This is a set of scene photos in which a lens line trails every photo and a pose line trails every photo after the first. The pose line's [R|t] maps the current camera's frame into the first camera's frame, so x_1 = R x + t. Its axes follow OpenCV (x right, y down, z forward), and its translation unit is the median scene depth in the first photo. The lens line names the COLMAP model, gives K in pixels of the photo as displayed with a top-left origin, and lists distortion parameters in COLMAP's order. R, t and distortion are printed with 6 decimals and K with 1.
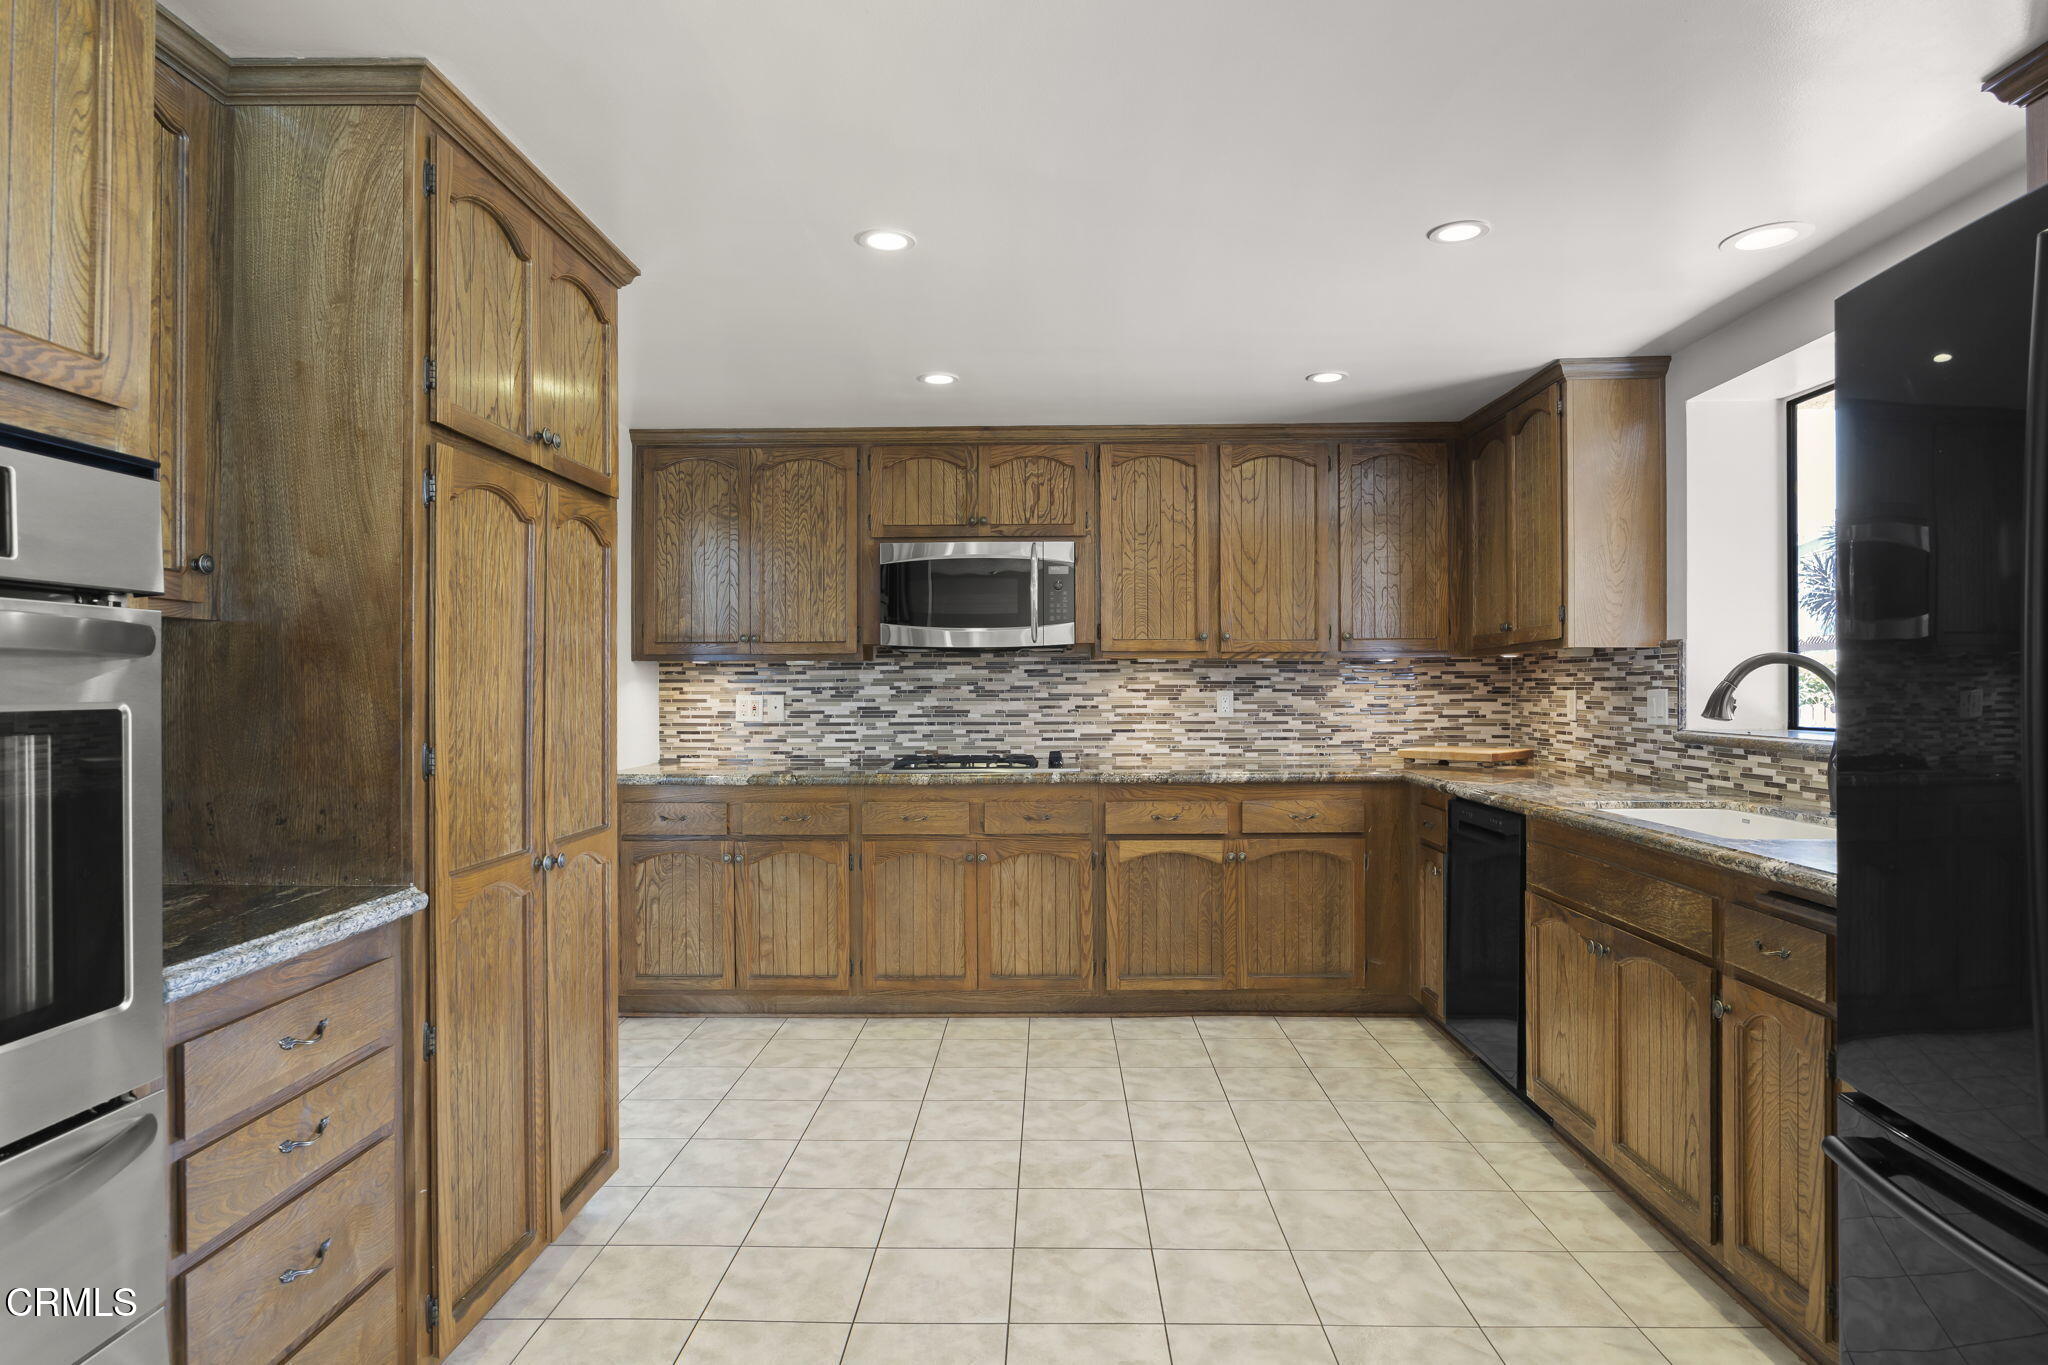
lens RADIAL K [[1066.0, 0, 1024.4], [0, 1066.0, 688.1], [0, 0, 1]] dist [-0.005602, -0.000426]
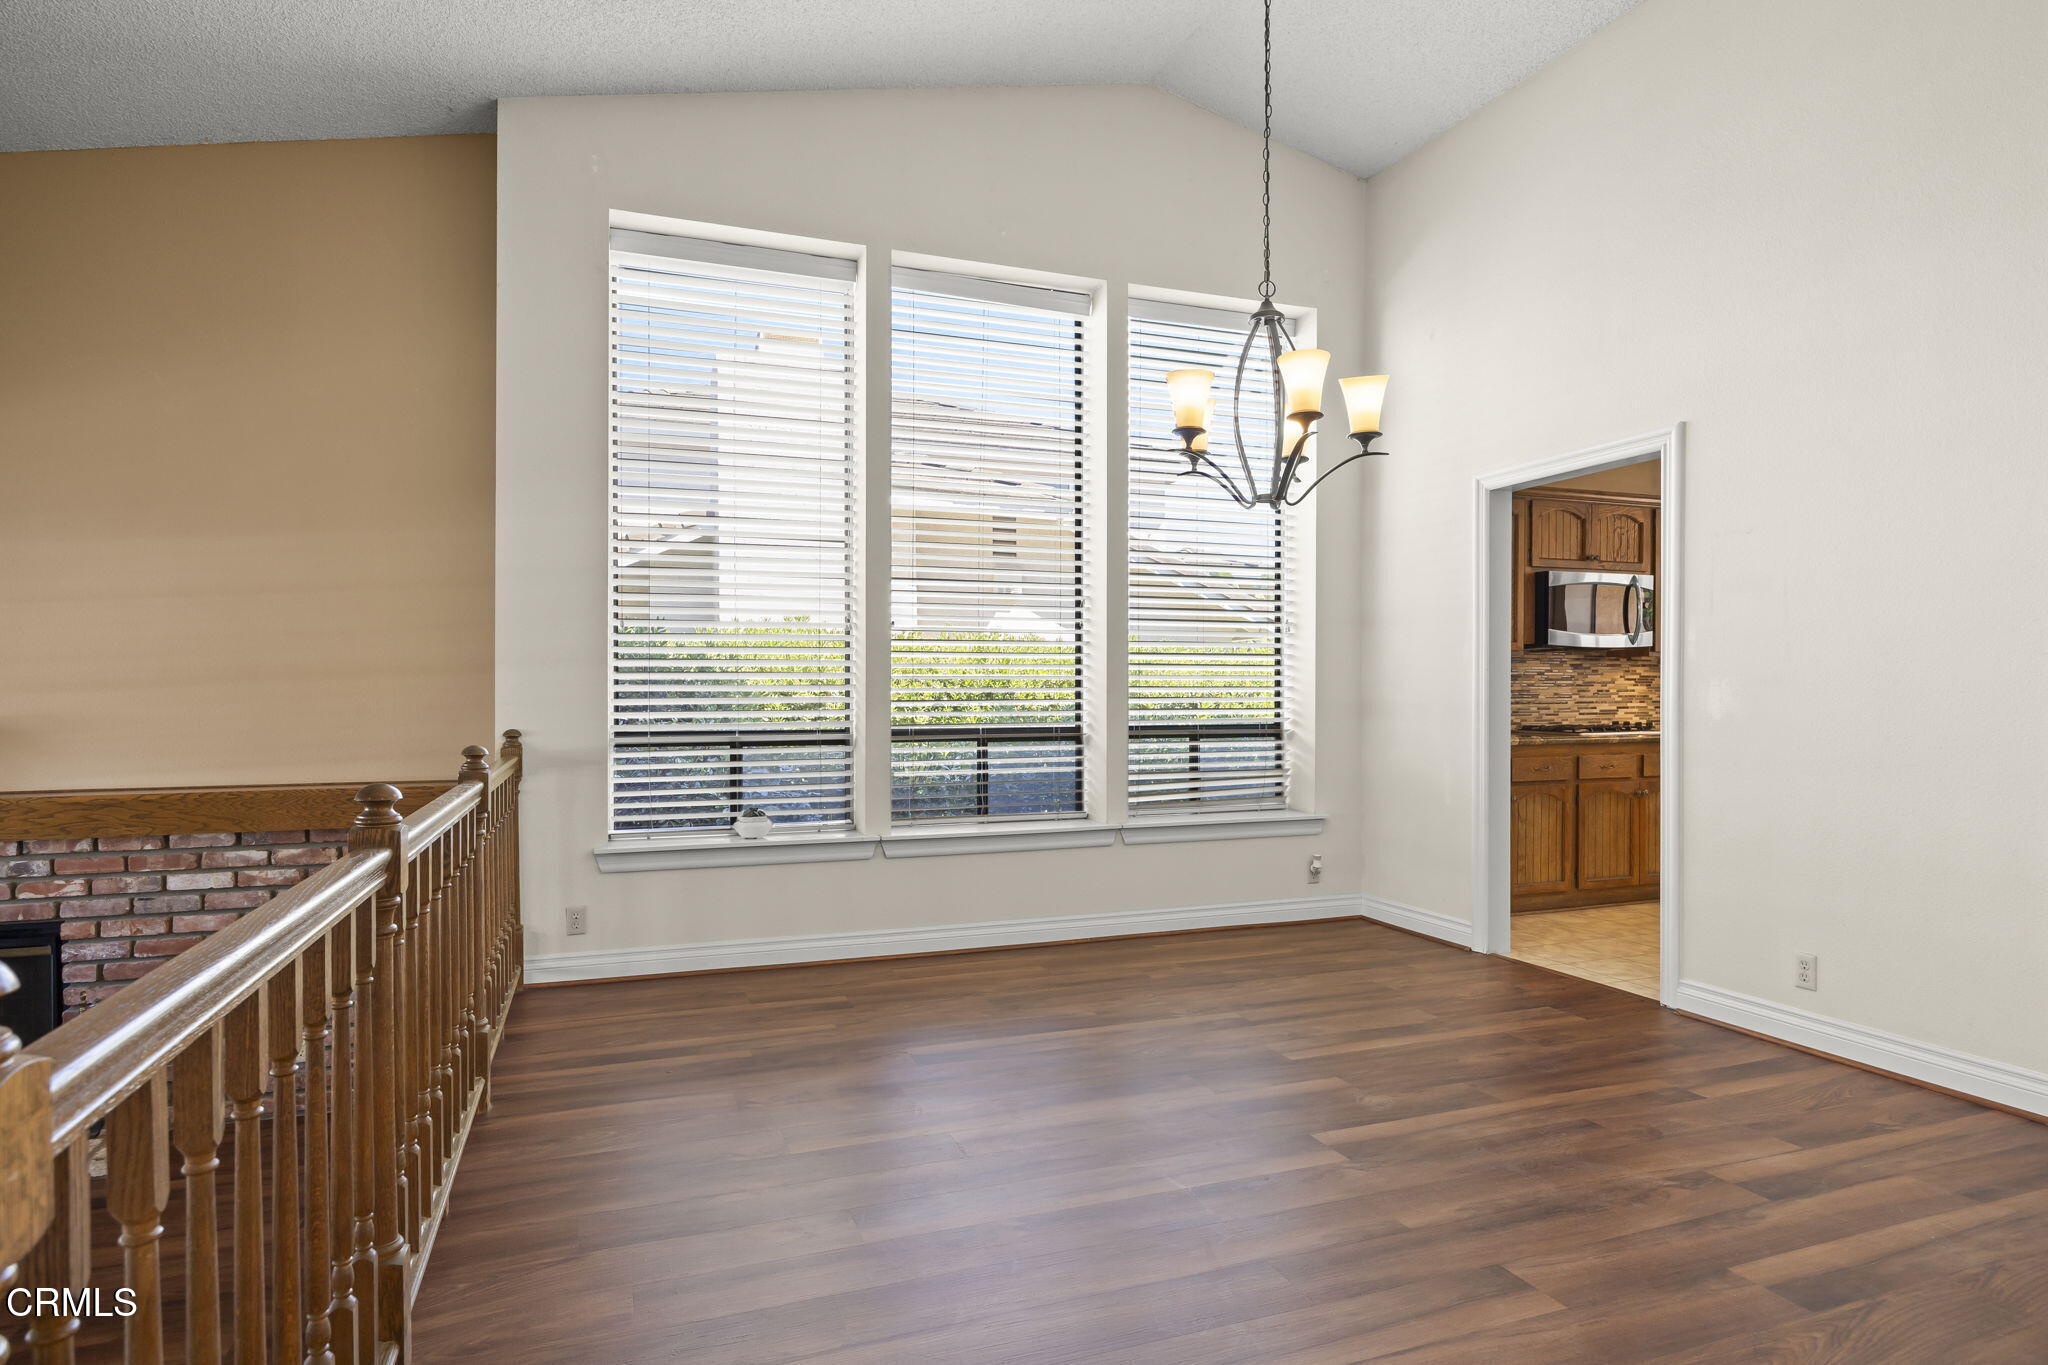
lens RADIAL K [[1066.0, 0, 1023.9], [0, 1066.0, 694.6], [0, 0, 1]] dist [-0.005602, -0.000426]
pose [[0.935023, 0.001856, 0.354582, -1.232402], [-0.002508, 0.999996, 0.001380, 0.023968], [-0.354578, -0.002180, 0.935024, -0.050080]]
